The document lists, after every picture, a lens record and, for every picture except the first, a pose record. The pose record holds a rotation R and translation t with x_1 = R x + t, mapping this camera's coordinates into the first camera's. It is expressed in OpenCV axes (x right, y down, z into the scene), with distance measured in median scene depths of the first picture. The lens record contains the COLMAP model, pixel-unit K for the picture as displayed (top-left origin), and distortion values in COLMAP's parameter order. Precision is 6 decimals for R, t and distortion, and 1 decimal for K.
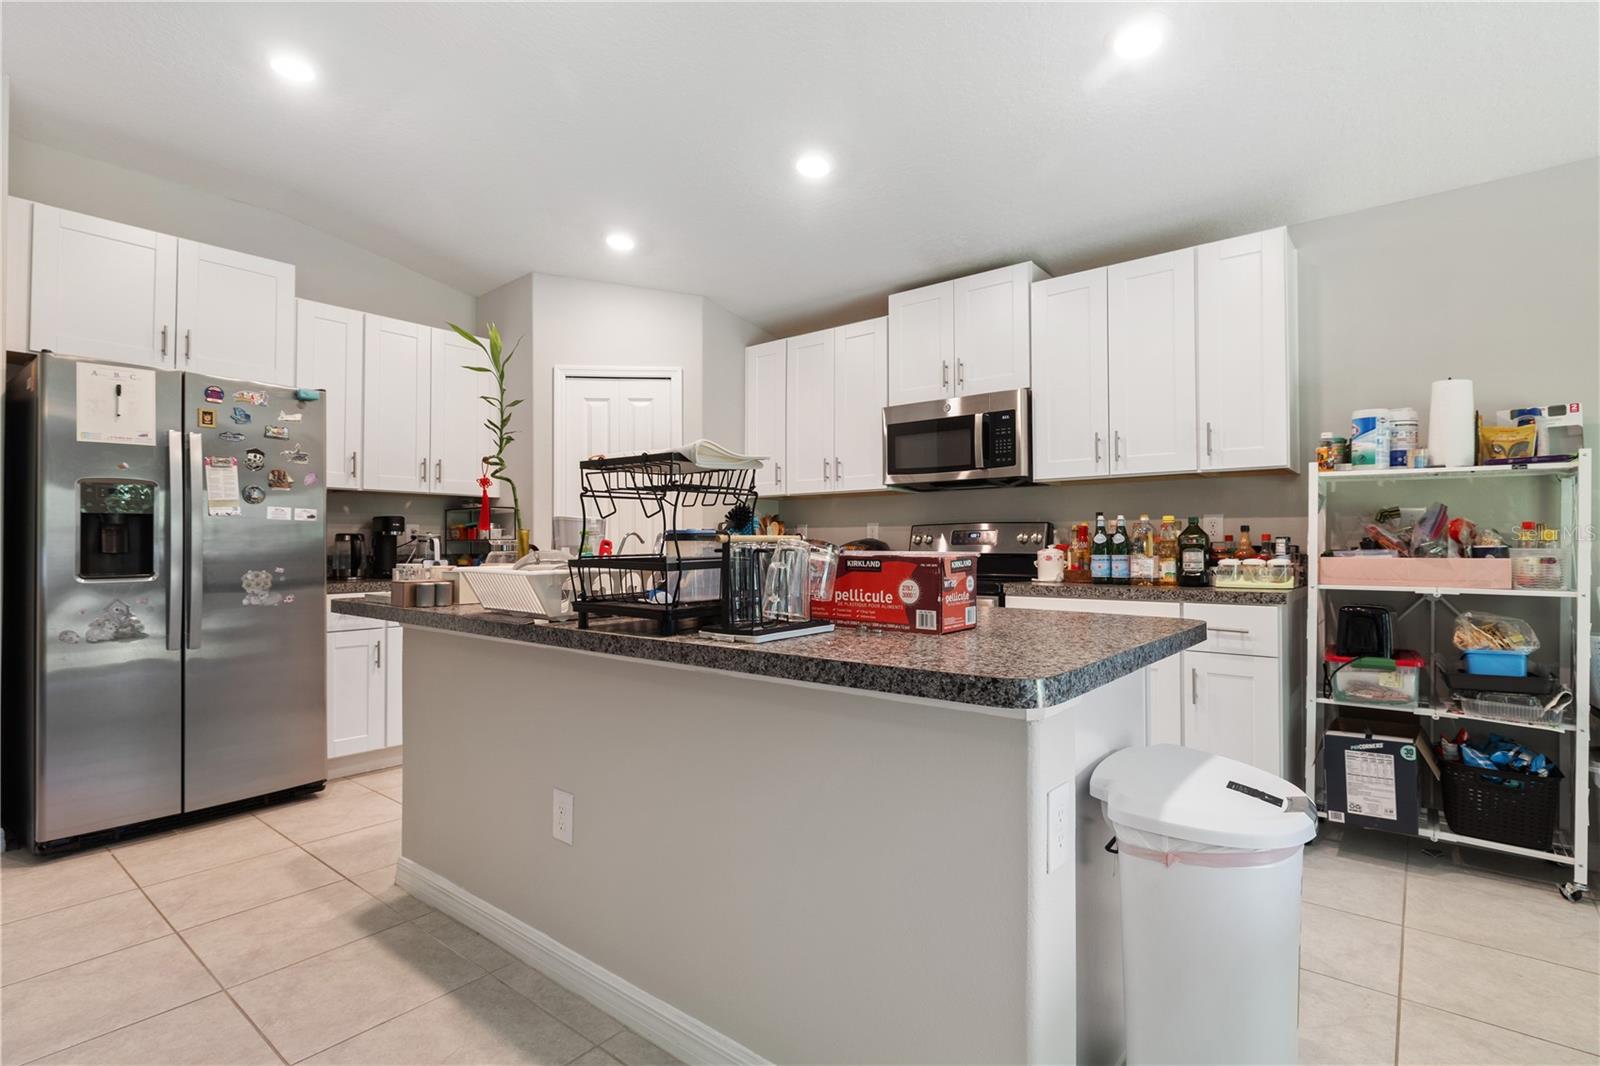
lens RADIAL K [[789.2, 0, 790.1], [0, 789.2, 533.4], [0, 0, 1]] dist [0.004932, 0.000103]
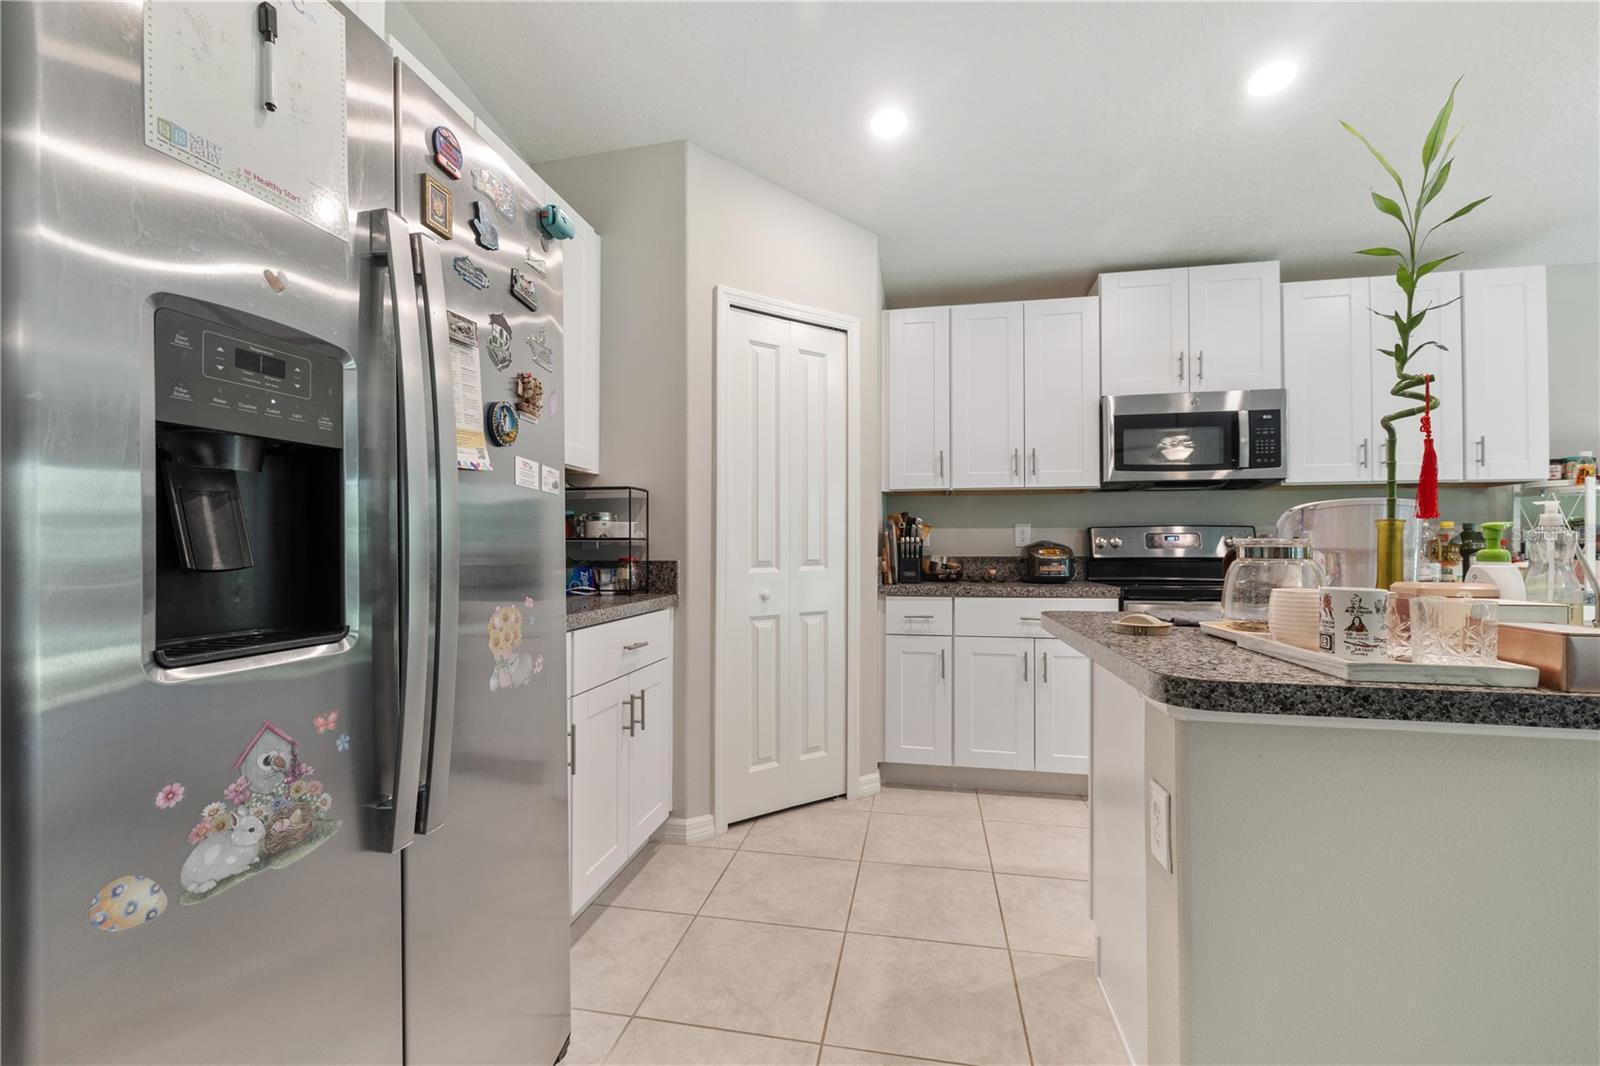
lens RADIAL K [[685.0, 0, 797.2], [0, 685.0, 544.5], [0, 0, 1]] dist [0.002348, -0.001249]
pose [[0.876161, 0.004627, 0.481997, -0.716832], [-0.008259, 0.999951, 0.005415, 0.010991], [-0.481948, -0.008725, 0.876156, 0.608923]]
